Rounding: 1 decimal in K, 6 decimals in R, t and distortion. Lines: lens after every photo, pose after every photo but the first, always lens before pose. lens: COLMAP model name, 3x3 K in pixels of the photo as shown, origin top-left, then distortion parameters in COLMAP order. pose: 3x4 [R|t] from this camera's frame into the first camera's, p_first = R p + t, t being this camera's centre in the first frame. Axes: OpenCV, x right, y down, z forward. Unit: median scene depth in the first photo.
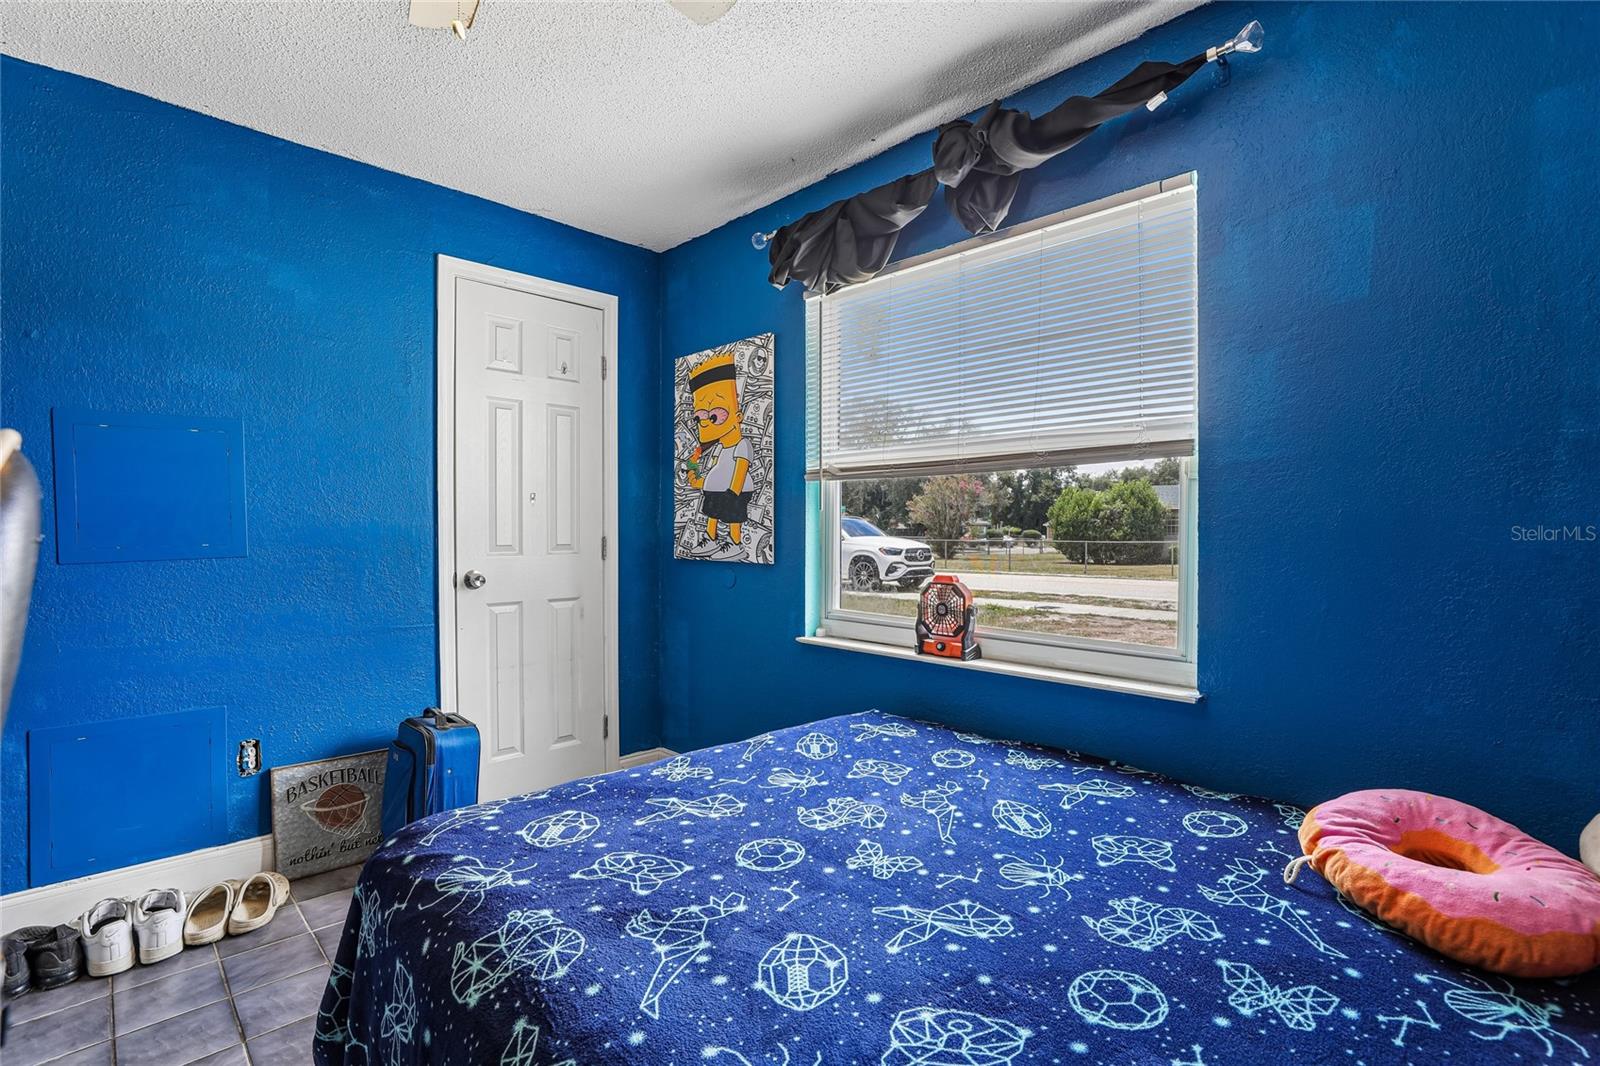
lens RADIAL K [[734.7, 0, 784.2], [0, 734.7, 536.4], [0, 0, 1]] dist [-0.044589, 0.013217]
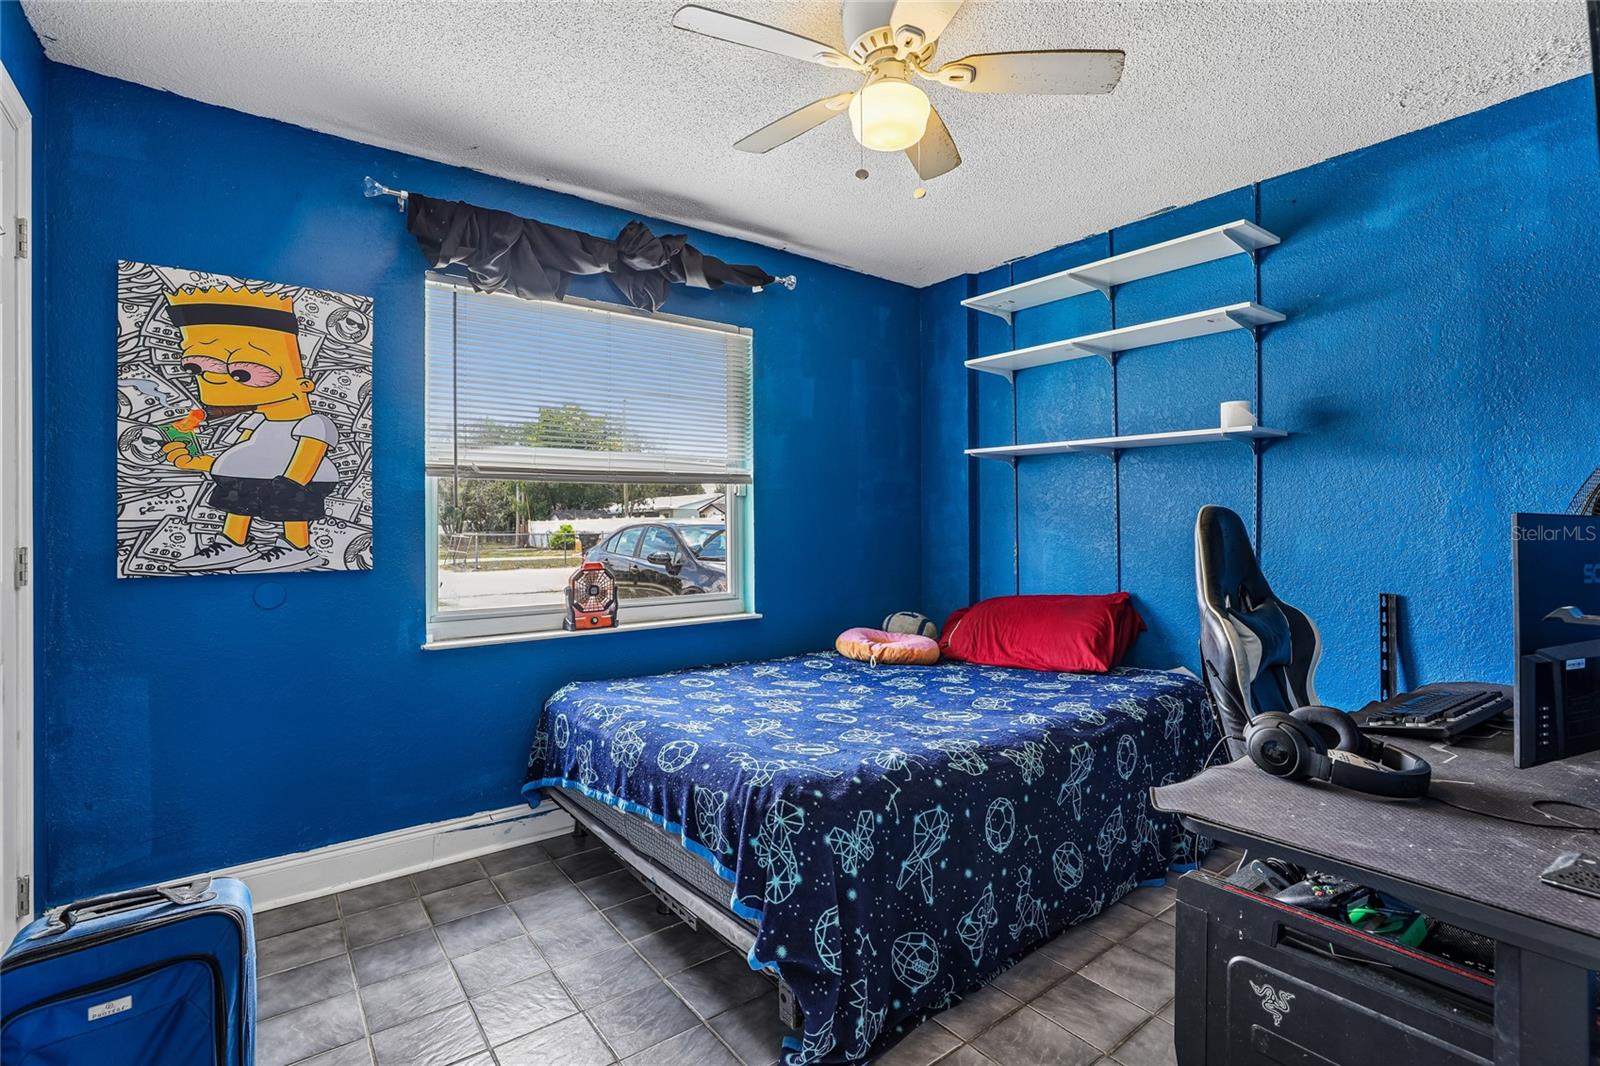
lens RADIAL K [[734.7, 0, 816.2], [0, 734.7, 521.2], [0, 0, 1]] dist [-0.044589, 0.013217]
pose [[0.111396, -0.001728, 0.993775, -0.766974], [0.017559, 0.999846, -0.000230, -0.008749], [-0.993621, 0.017475, 0.111409, 0.382772]]
